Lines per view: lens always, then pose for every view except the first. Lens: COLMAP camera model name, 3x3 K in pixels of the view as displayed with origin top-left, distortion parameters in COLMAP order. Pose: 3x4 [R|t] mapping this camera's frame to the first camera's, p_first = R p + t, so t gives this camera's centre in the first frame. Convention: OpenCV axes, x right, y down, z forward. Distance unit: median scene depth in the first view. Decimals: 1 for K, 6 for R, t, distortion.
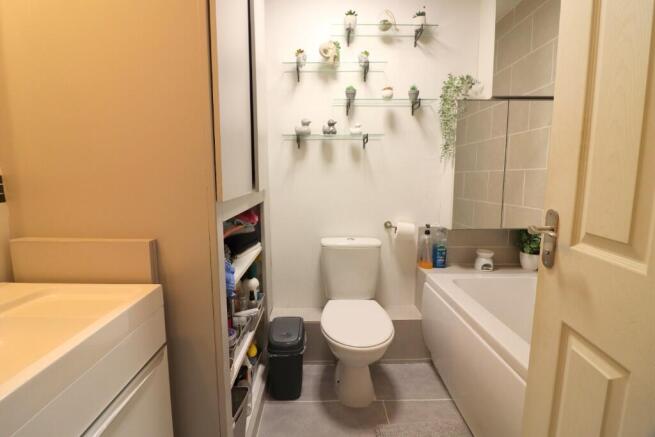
lens RADIAL K [[300.4, 0, 324.0], [0, 300.4, 216.8], [0, 0, 1]] dist [-0.017284, -0.006168]
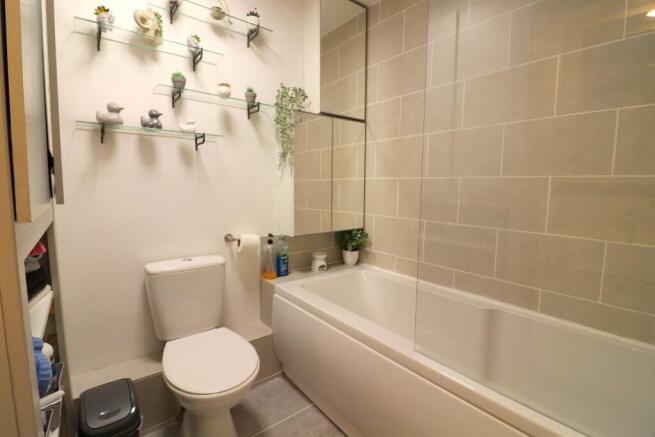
lens RADIAL K [[300.4, 0, 330.3], [0, 300.4, 218.2], [0, 0, 1]] dist [-0.017284, -0.006168]
pose [[0.790045, -0.055492, 0.610532, -0.096802], [0.072103, 0.997394, -0.002650, -0.008602], [-0.608793, 0.046115, 0.791987, 0.120177]]
